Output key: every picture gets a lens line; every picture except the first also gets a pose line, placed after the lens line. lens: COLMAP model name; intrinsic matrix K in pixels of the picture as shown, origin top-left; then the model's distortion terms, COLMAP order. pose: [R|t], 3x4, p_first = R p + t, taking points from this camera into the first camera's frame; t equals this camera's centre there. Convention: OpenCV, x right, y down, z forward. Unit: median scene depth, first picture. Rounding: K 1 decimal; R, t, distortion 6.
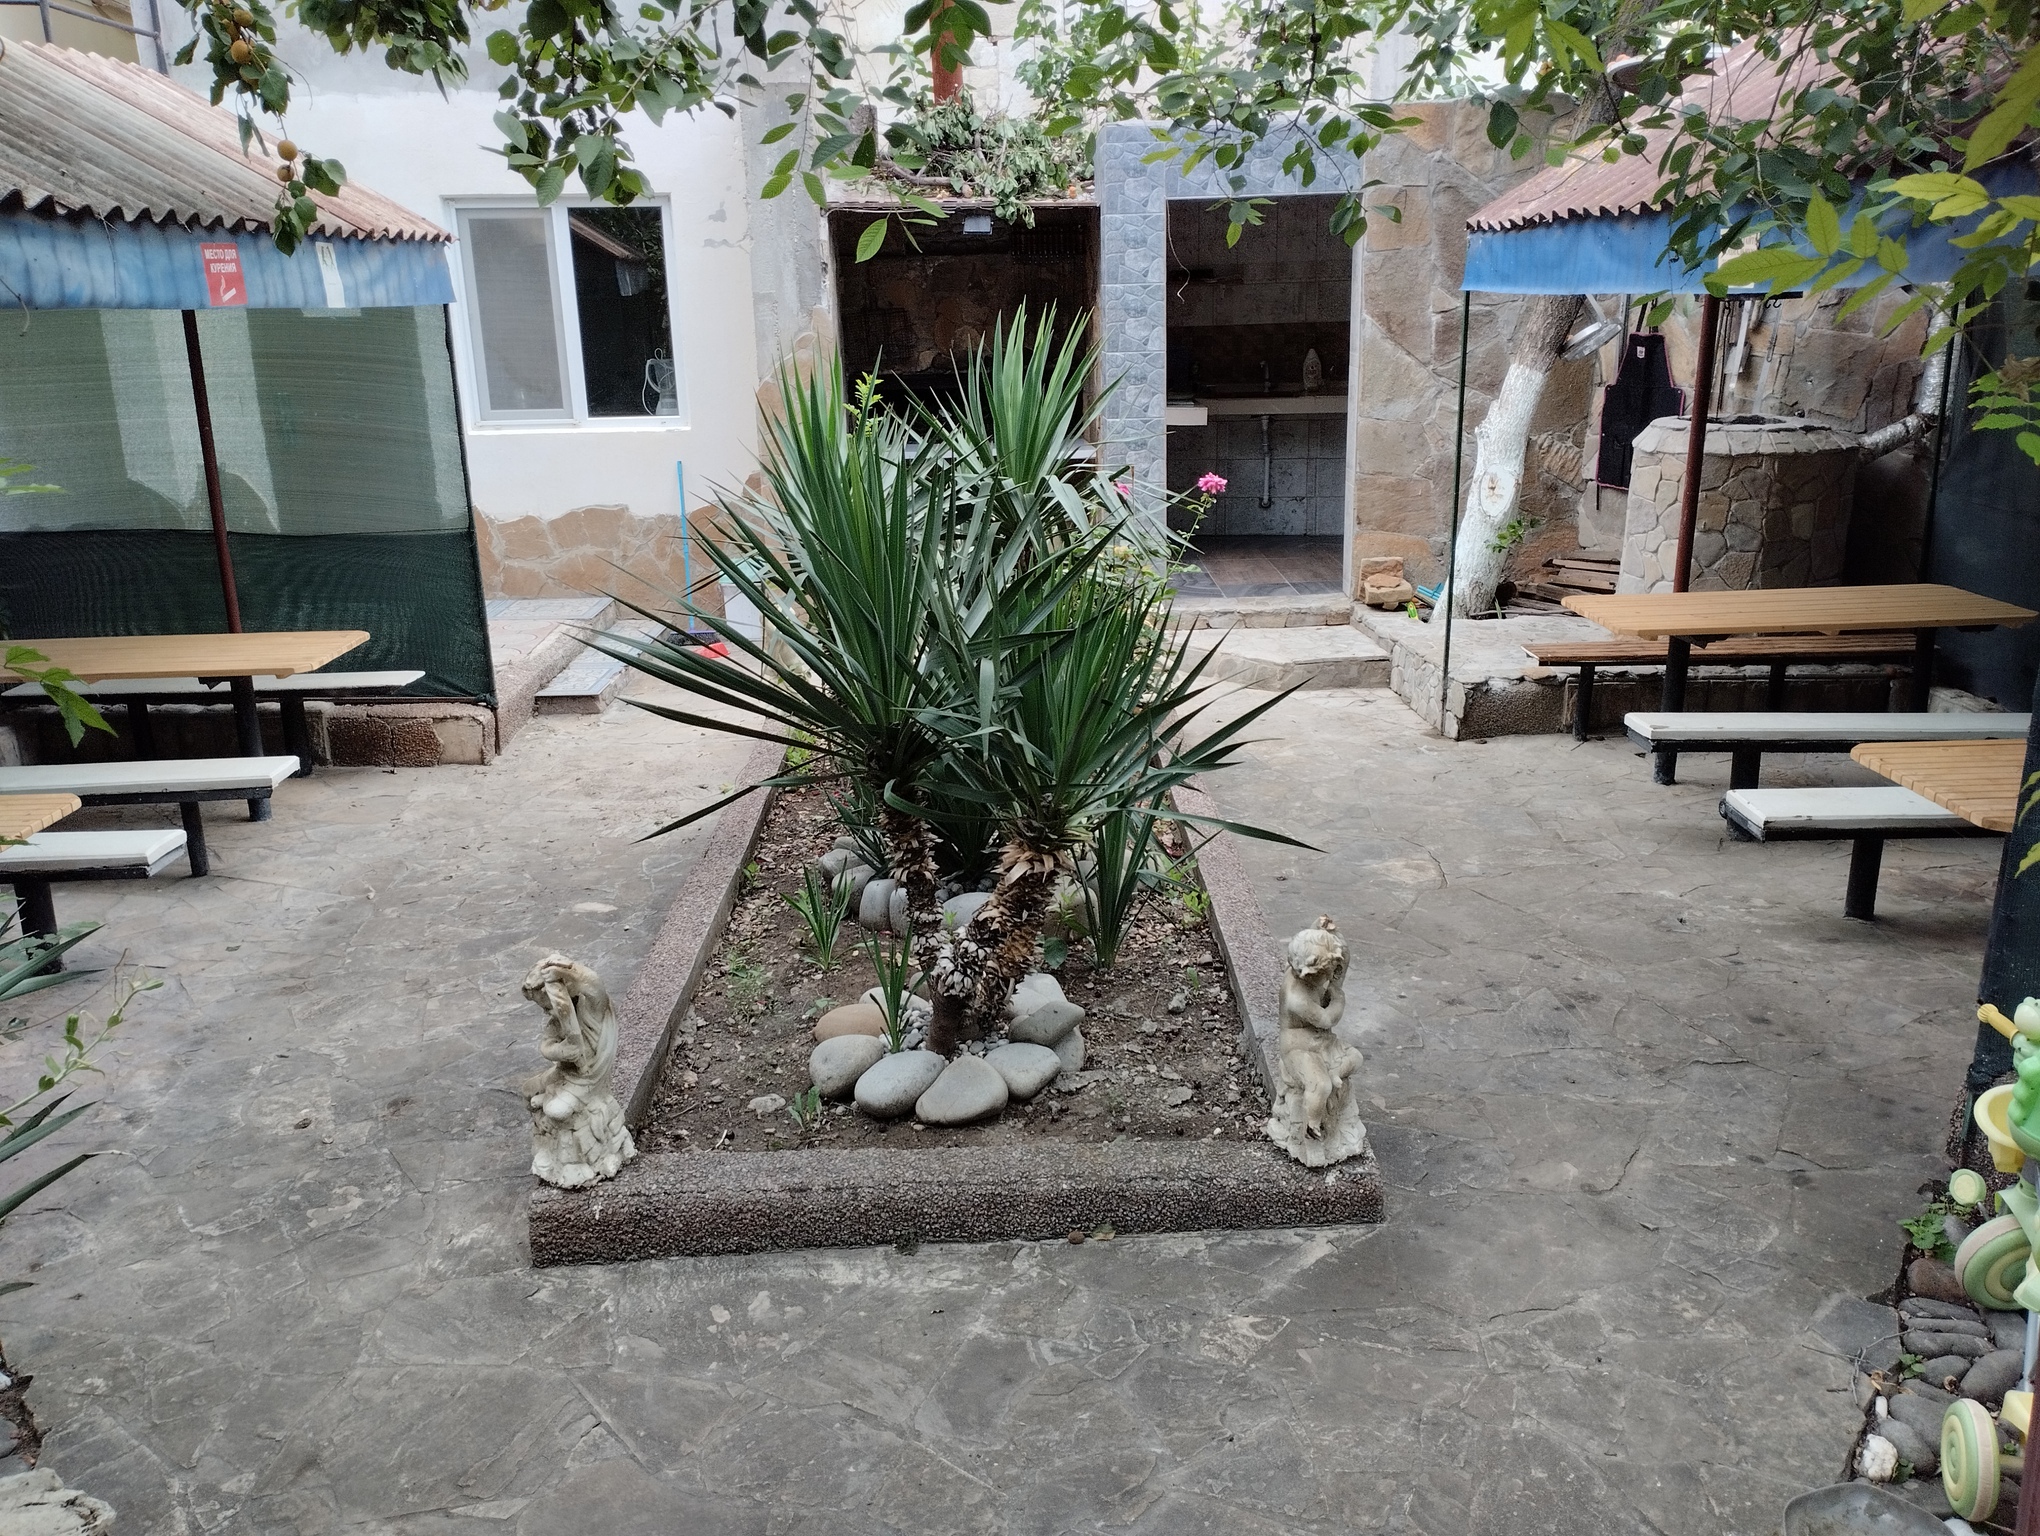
lens RADIAL K [[1701.5, 0, 1025.6], [0, 1701.5, 770.1], [0, 0, 1]] dist [0.089476, -0.095775]
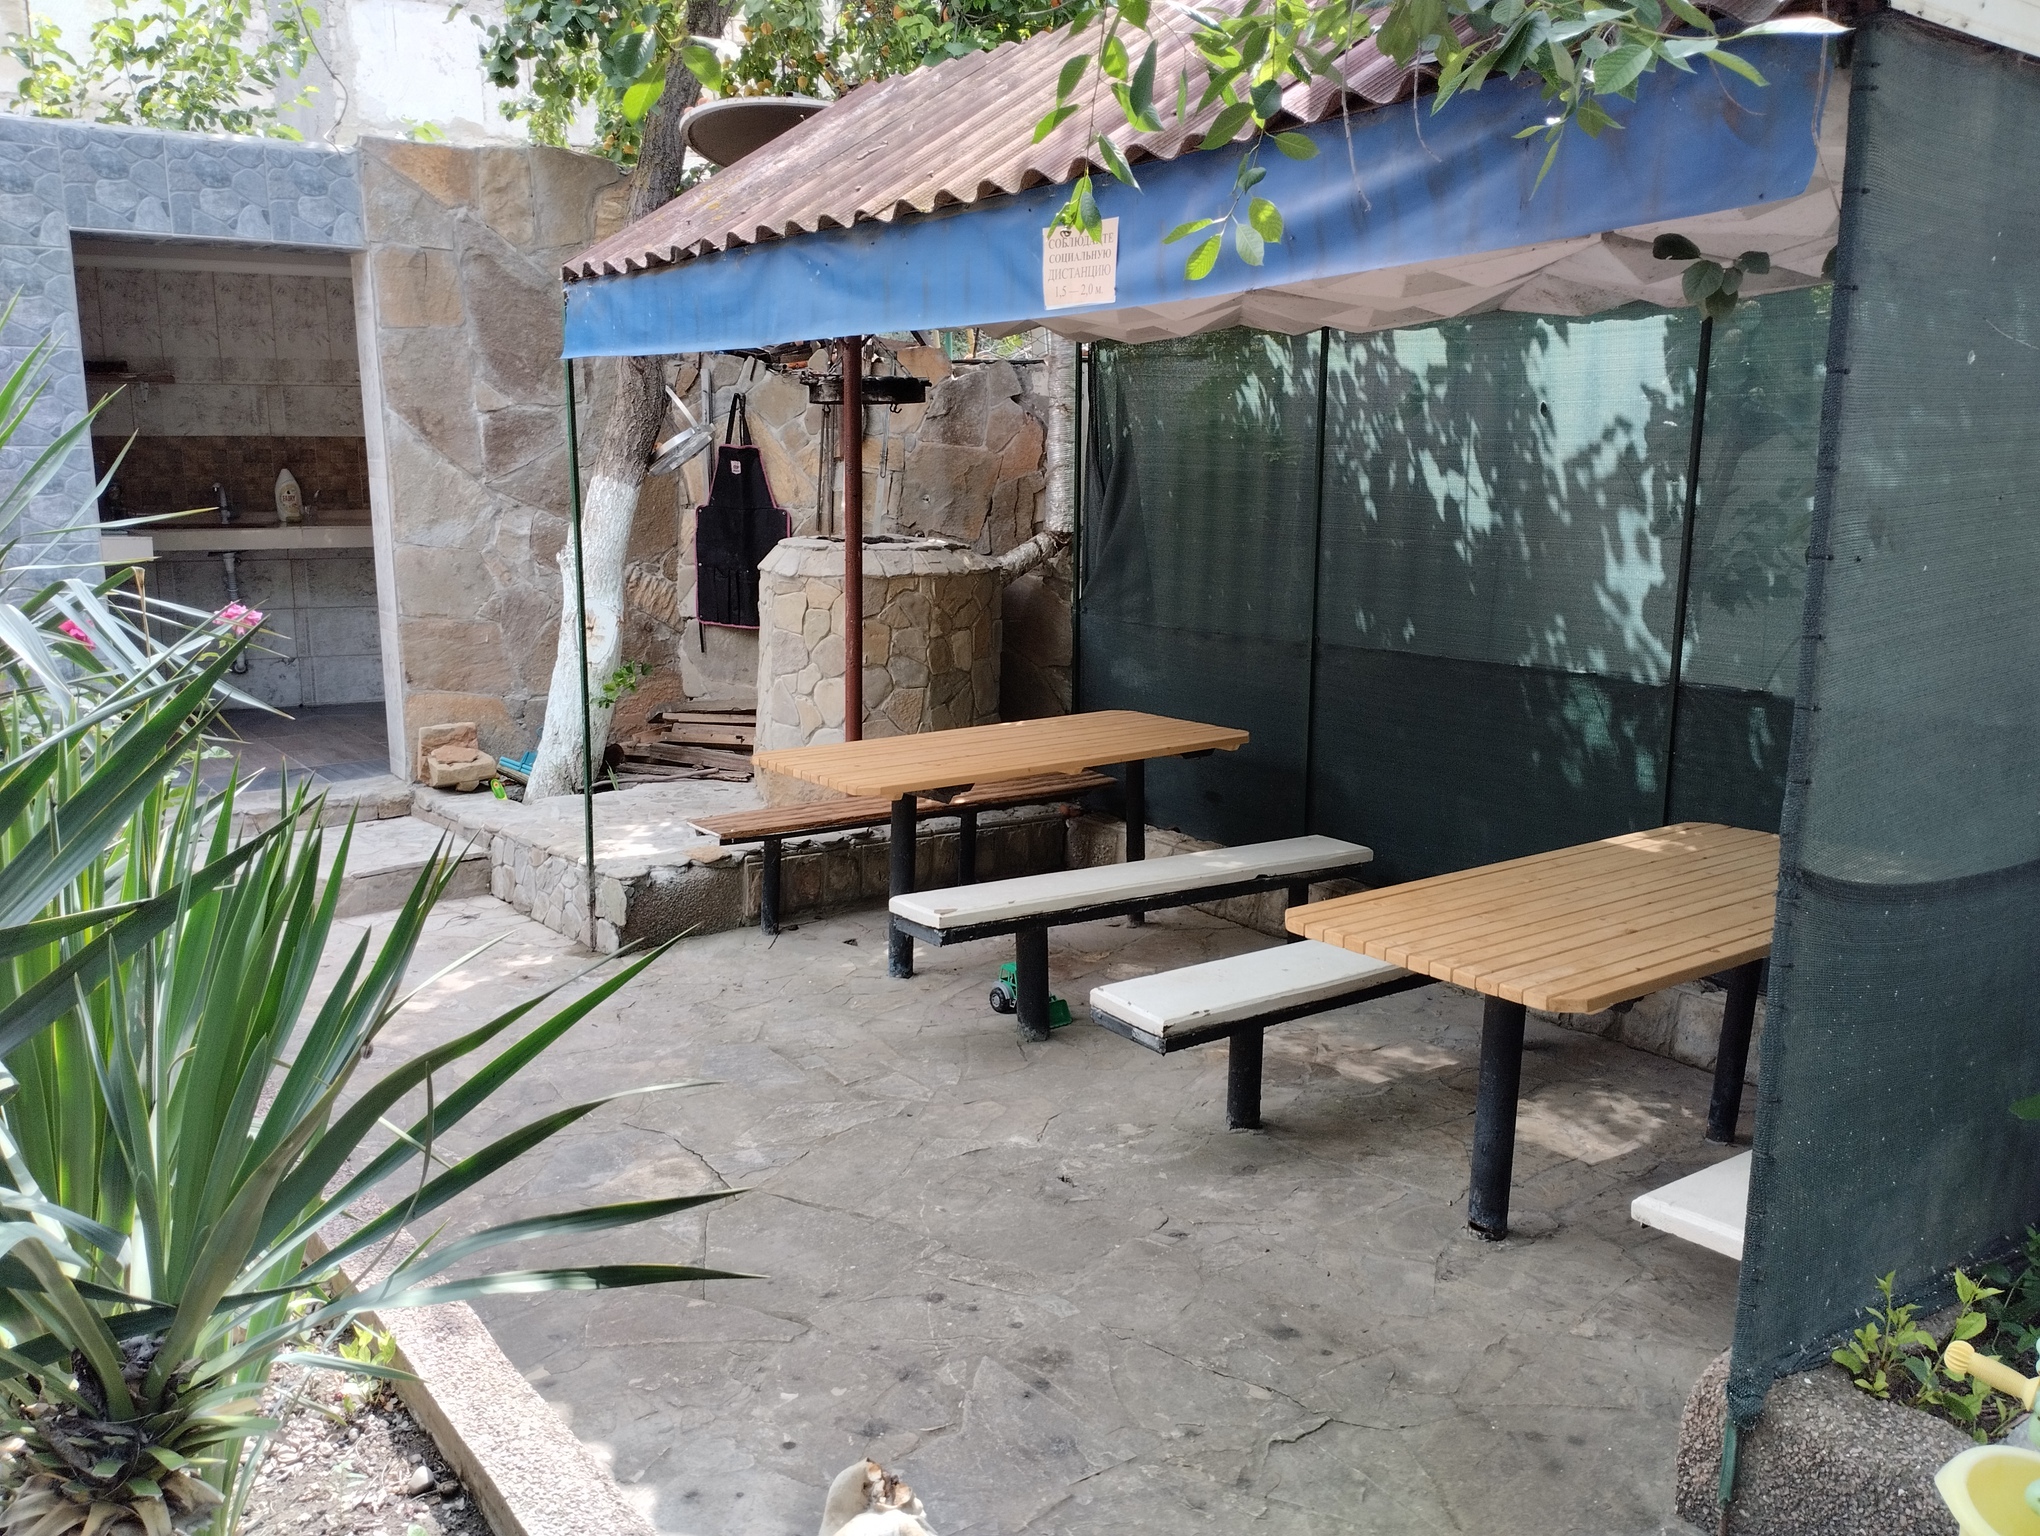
lens RADIAL K [[1701.5, 0, 1033.8], [0, 1701.5, 761.3], [0, 0, 1]] dist [0.089476, -0.095775]
pose [[0.818407, -0.079801, 0.569071, -0.016463], [0.138243, 0.988568, -0.060187, -0.031375], [-0.557762, 0.127927, 0.820083, 0.277356]]
